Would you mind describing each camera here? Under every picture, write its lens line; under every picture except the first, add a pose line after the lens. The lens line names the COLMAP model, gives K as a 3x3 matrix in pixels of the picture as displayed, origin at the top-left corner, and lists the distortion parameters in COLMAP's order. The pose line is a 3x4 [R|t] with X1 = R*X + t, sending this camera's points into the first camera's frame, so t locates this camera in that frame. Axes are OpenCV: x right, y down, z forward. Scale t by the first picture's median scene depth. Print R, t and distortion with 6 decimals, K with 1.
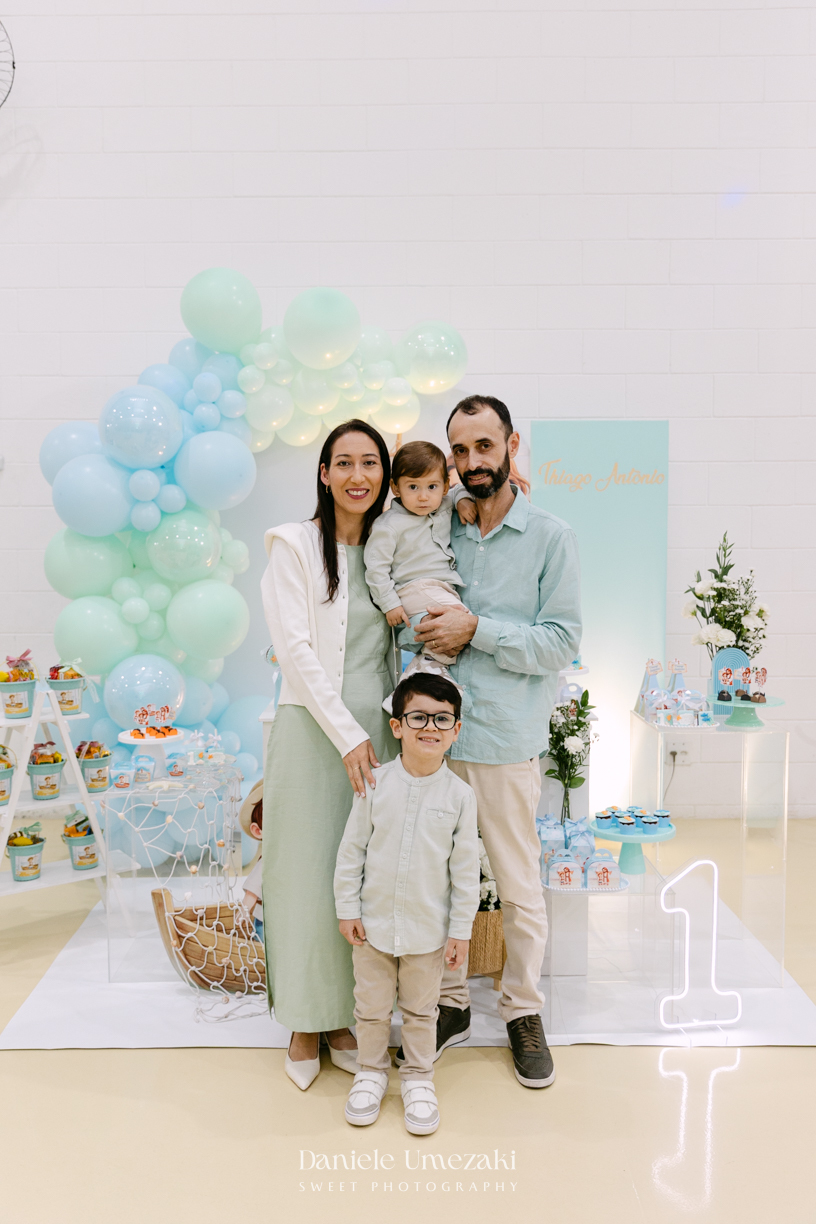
lens RADIAL K [[1073.6, 0, 408.0], [0, 1073.6, 612.0], [0, 0, 1]] dist [-0.006295, 0.005210]
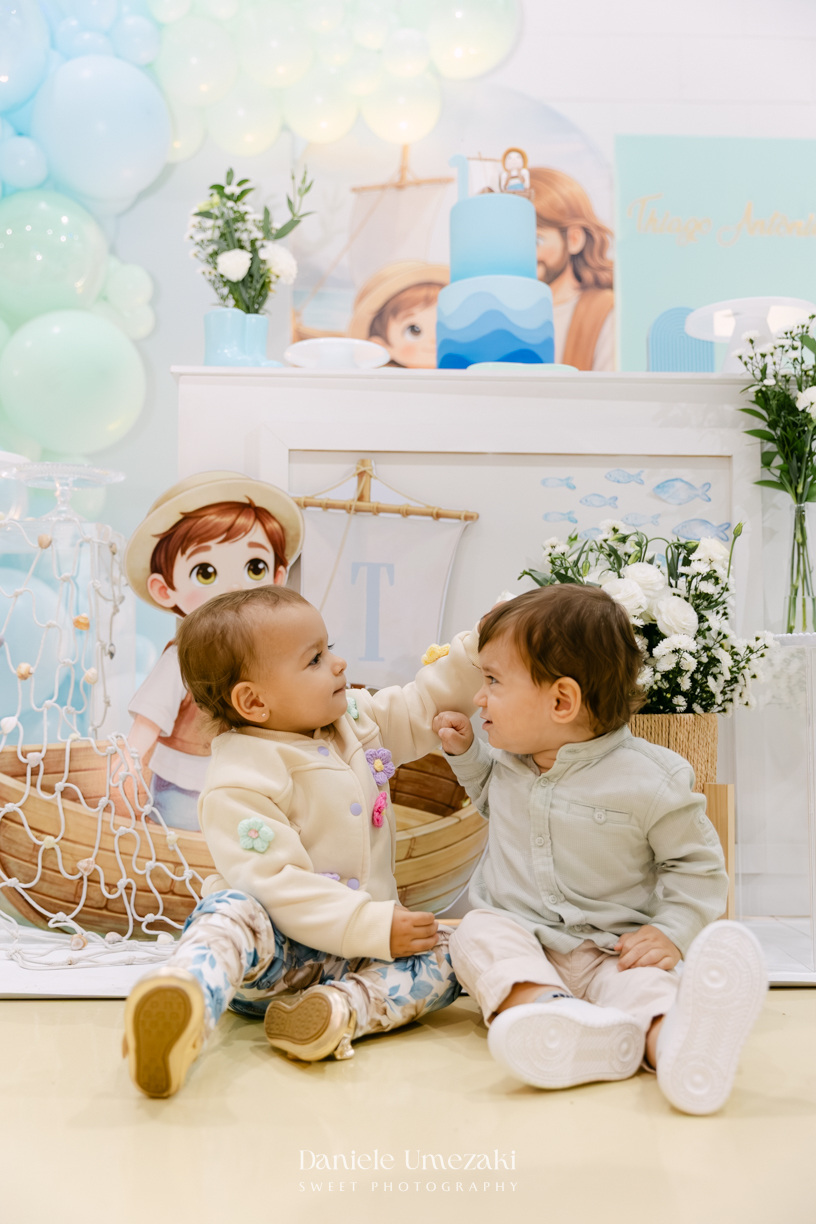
lens RADIAL K [[1290.7, 0, 411.8], [0, 1290.7, 605.6], [0, 0, 1]] dist [-0.016213, -0.006591]
pose [[0.998783, 0.003241, 0.049210, -0.055373], [0.003551, 0.990521, -0.137314, 0.272738], [-0.049188, 0.137322, 0.989304, 0.408719]]
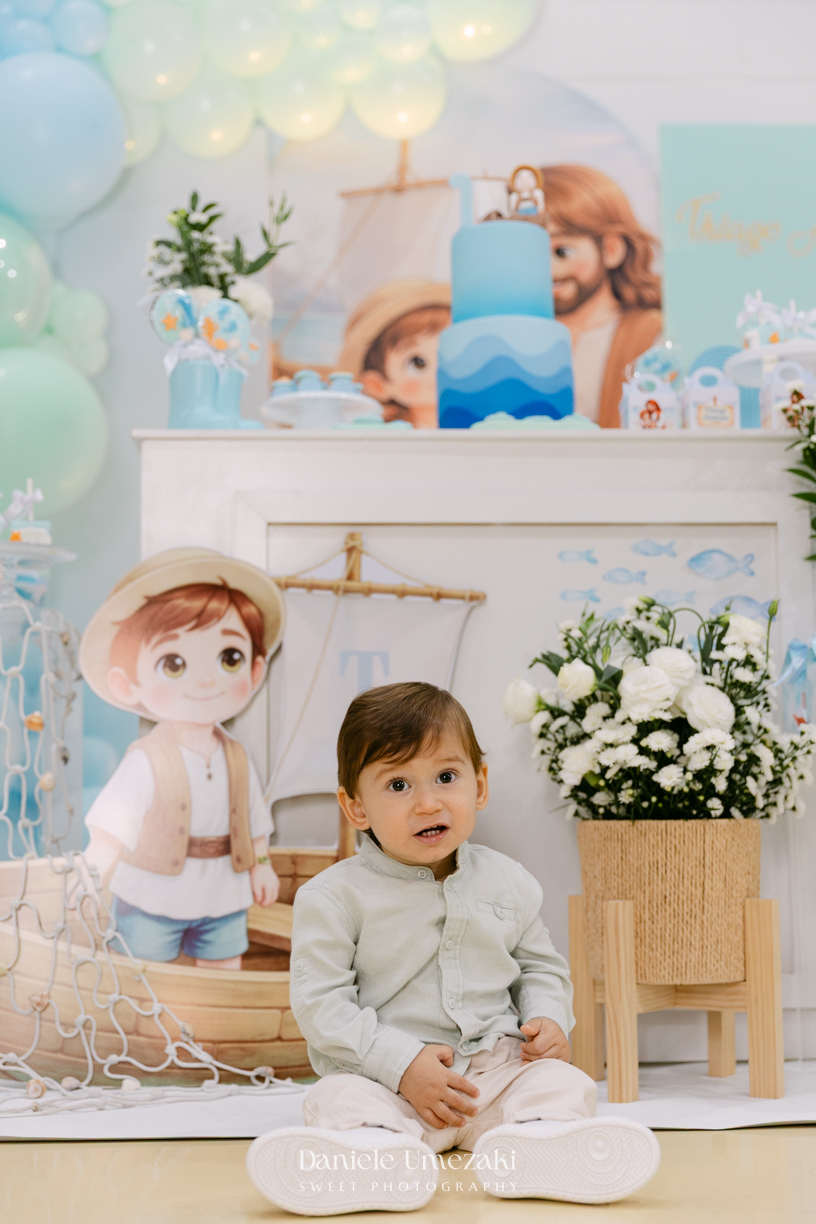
lens RADIAL K [[1732.0, 0, 408.0], [0, 1732.0, 612.0], [0, 0, 1]] dist [0.001659, -0.060611]
pose [[0.999325, -0.006359, 0.036194, -0.052010], [0.013039, 0.982190, -0.187438, 0.285618], [-0.034357, 0.187783, 0.981609, 0.316353]]
